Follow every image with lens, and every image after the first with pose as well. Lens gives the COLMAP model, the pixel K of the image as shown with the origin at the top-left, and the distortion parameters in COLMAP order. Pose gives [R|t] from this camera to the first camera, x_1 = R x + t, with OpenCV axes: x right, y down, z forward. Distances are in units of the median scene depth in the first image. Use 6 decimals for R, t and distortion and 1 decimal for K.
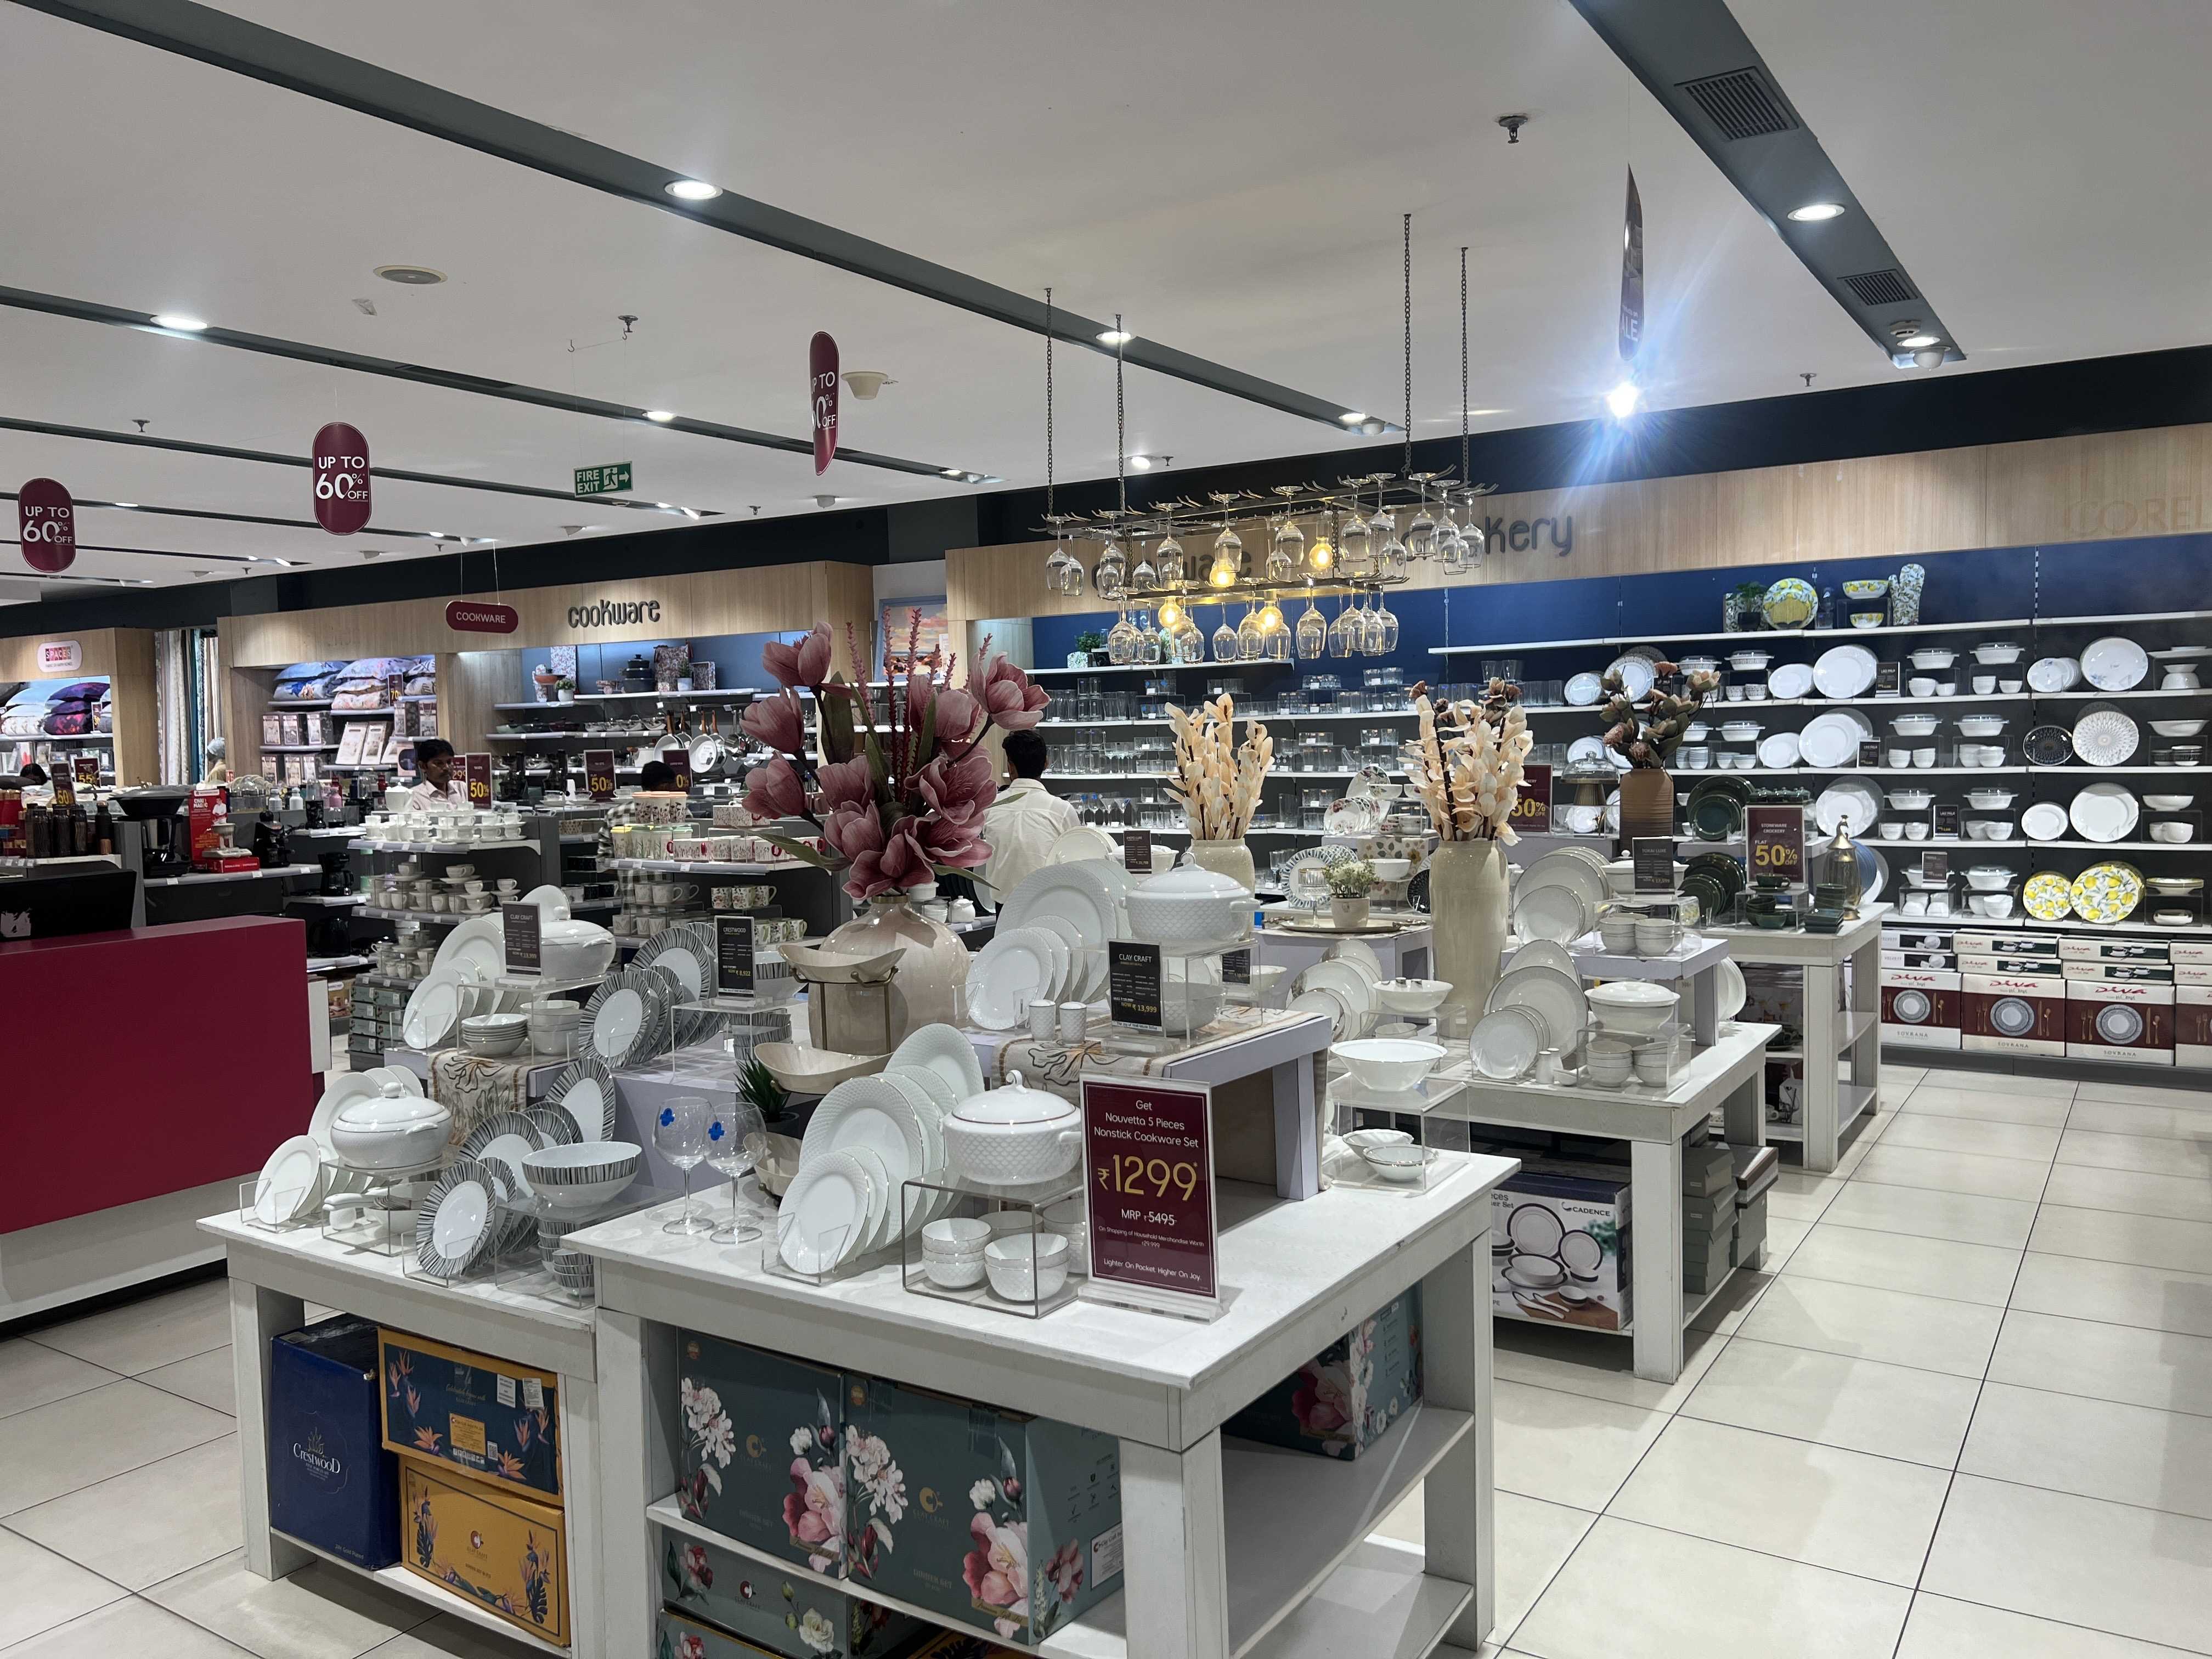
lens RADIAL K [[1652.5, 0, 1099.5], [0, 1652.5, 831.5], [0, 0, 1]] dist [0.139138, -0.264308]
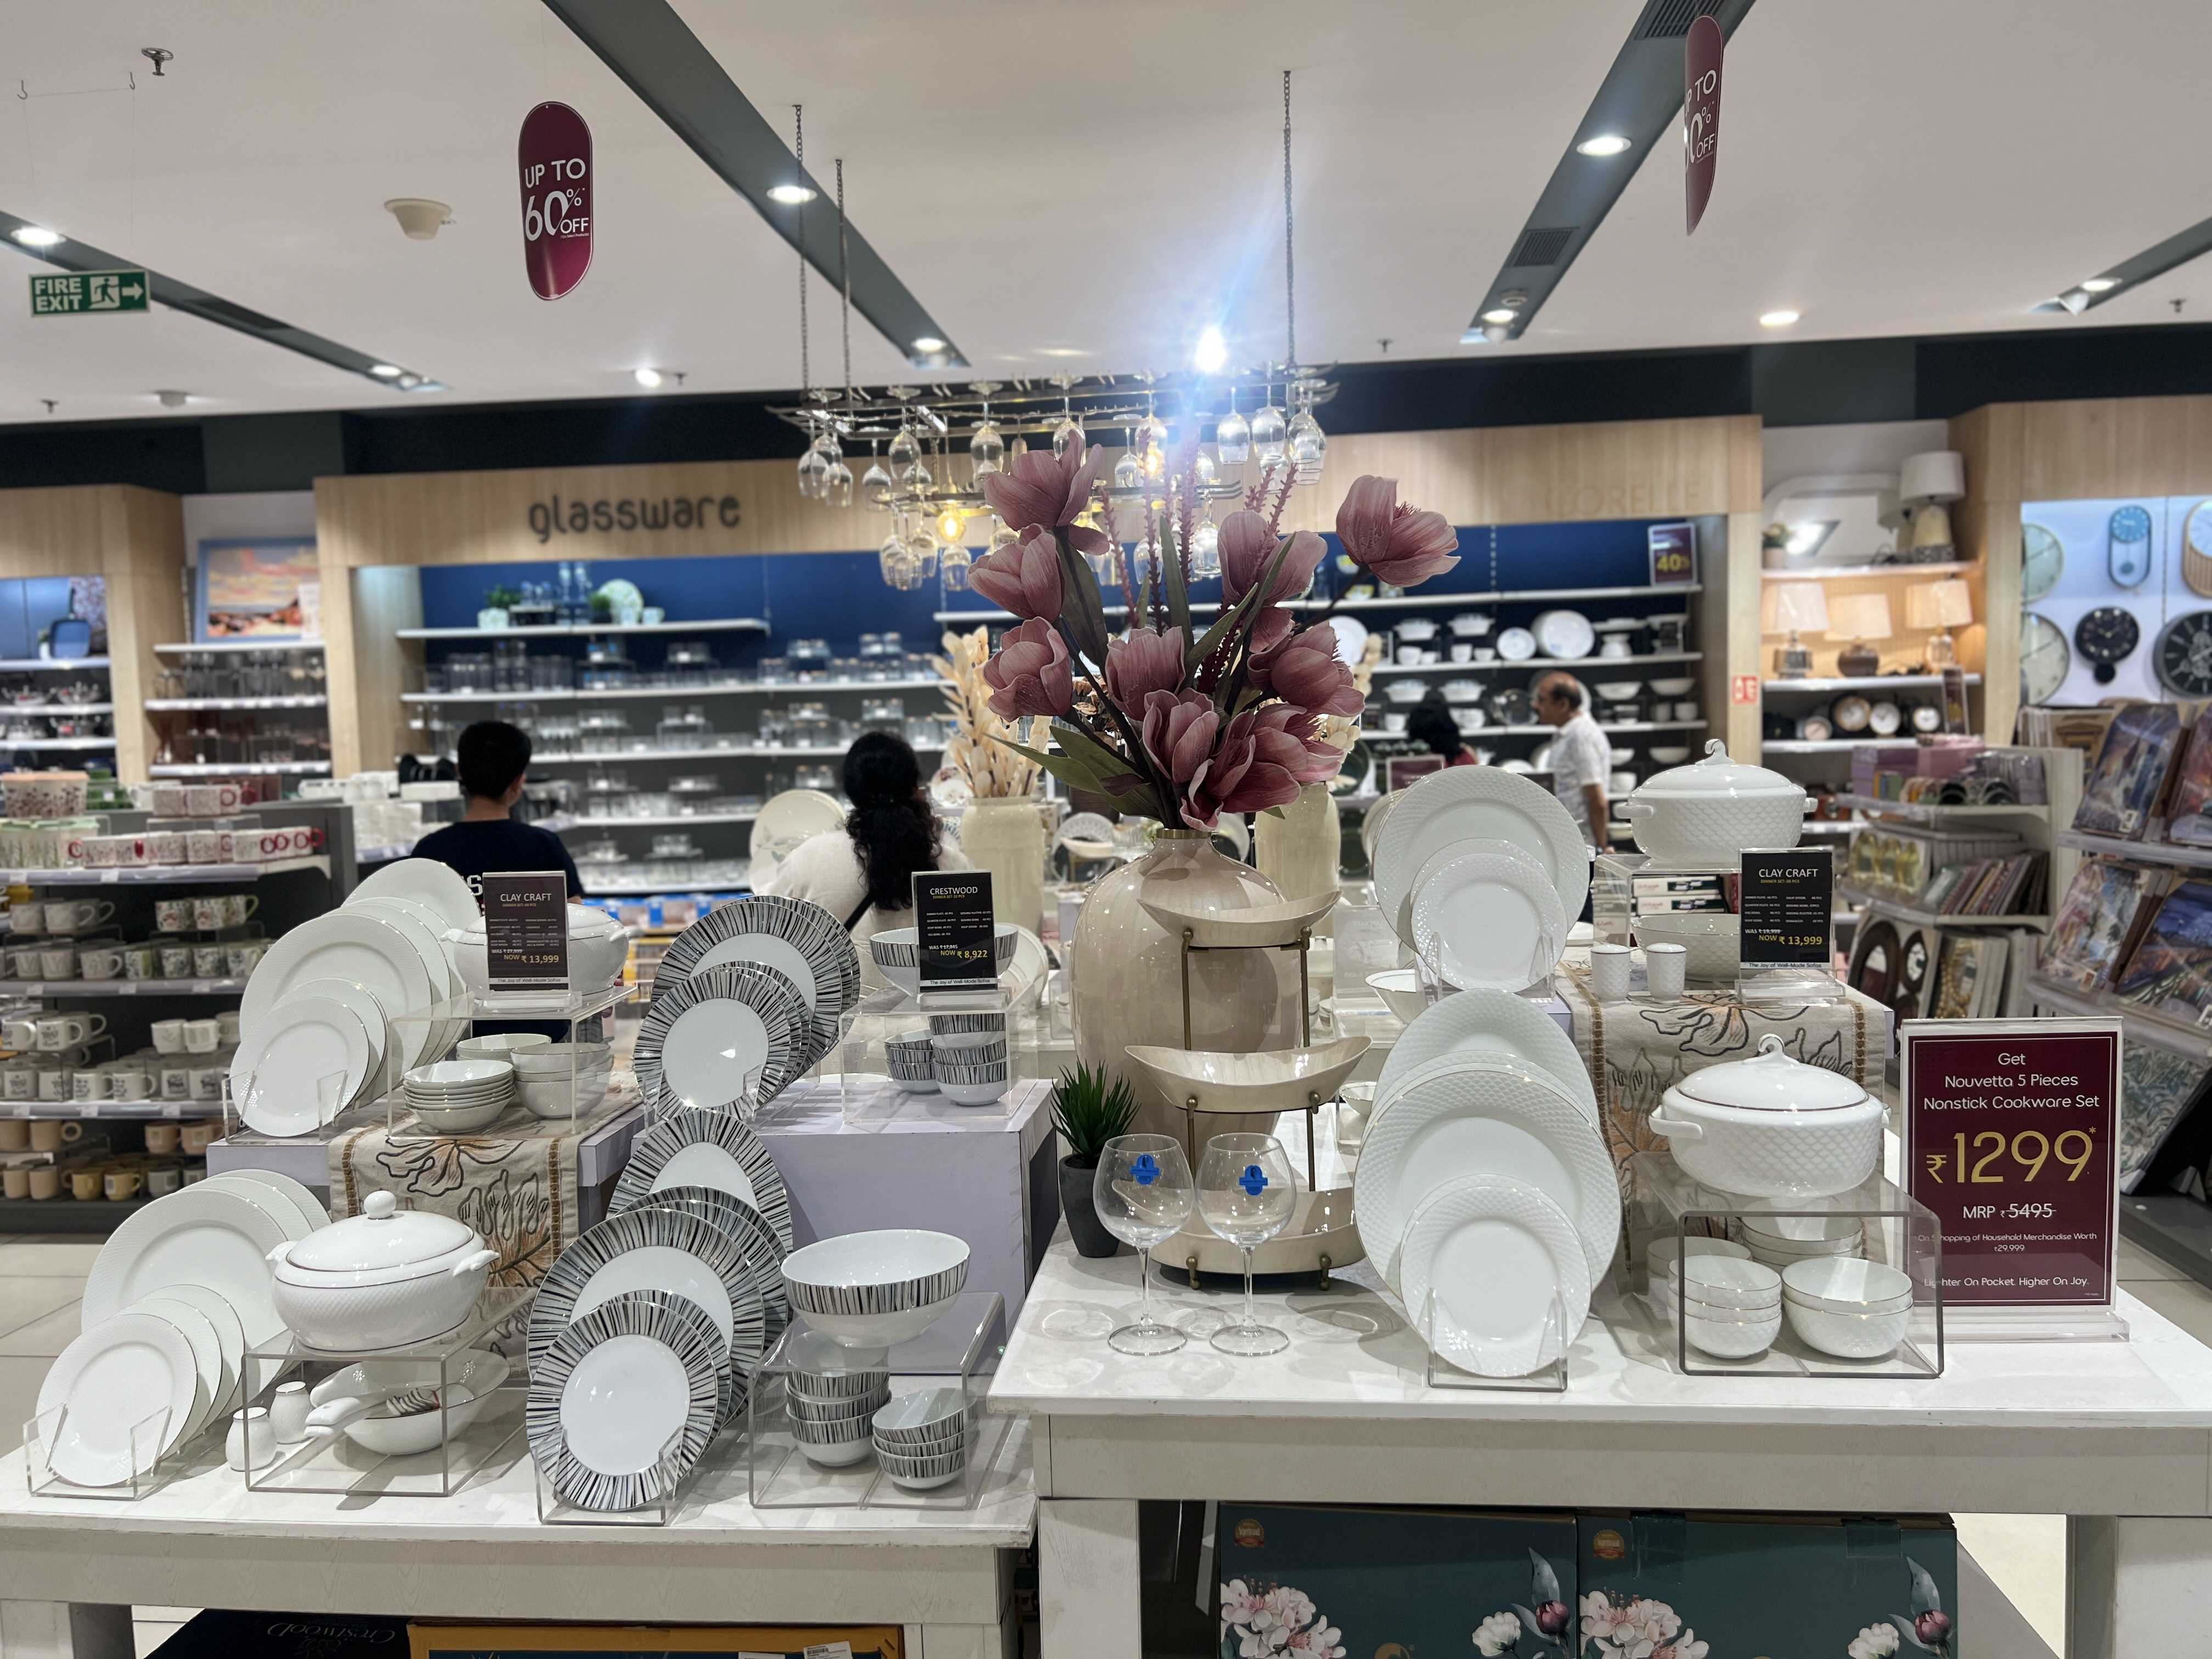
lens RADIAL K [[1660.1, 0, 1101.7], [0, 1660.1, 846.4], [0, 0, 1]] dist [0.057203, -0.074059]
pose [[0.882756, -0.040122, 0.468116, -0.250628], [0.038147, 0.999178, 0.013704, 0.018283], [-0.468281, 0.005760, 0.883561, 0.206218]]
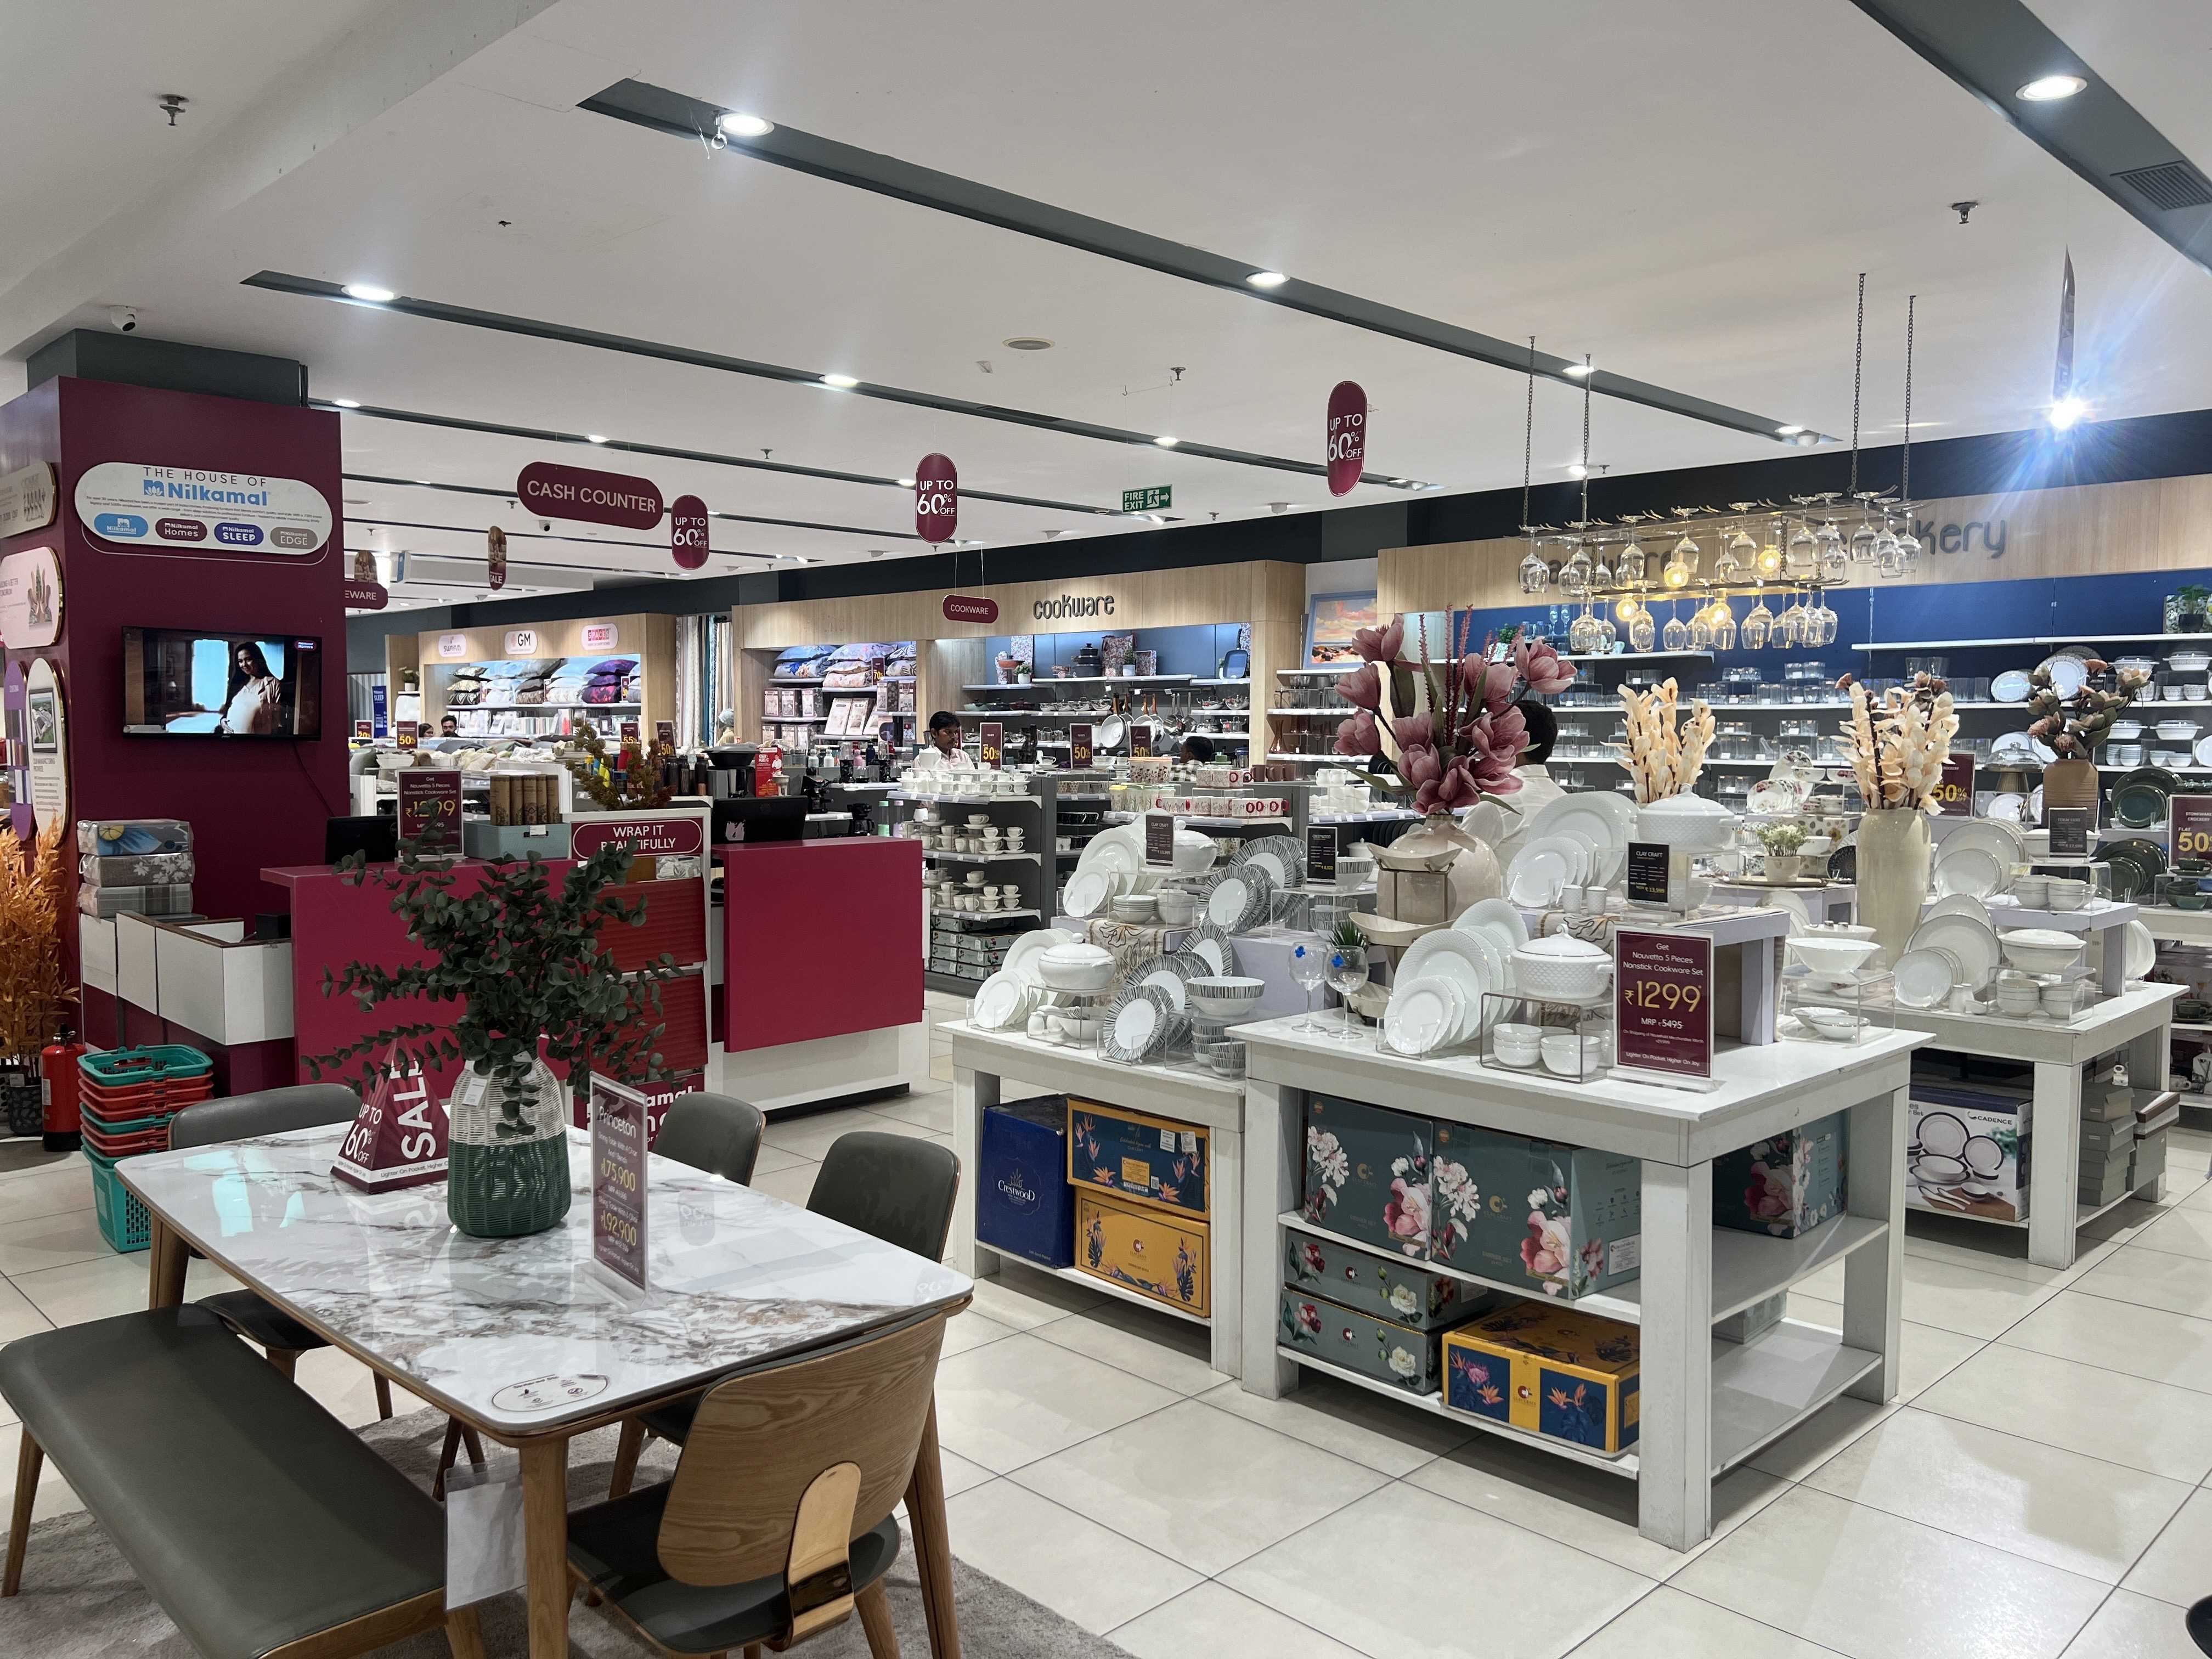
lens RADIAL K [[1659.8, 0, 1095.0], [0, 1659.8, 841.5], [0, 0, 1]] dist [0.053062, -0.056471]
pose [[0.975978, 0.040560, -0.214060, -0.057038], [-0.038491, 0.999163, 0.013827, 0.027317], [0.214442, -0.005255, 0.976723, -0.205260]]
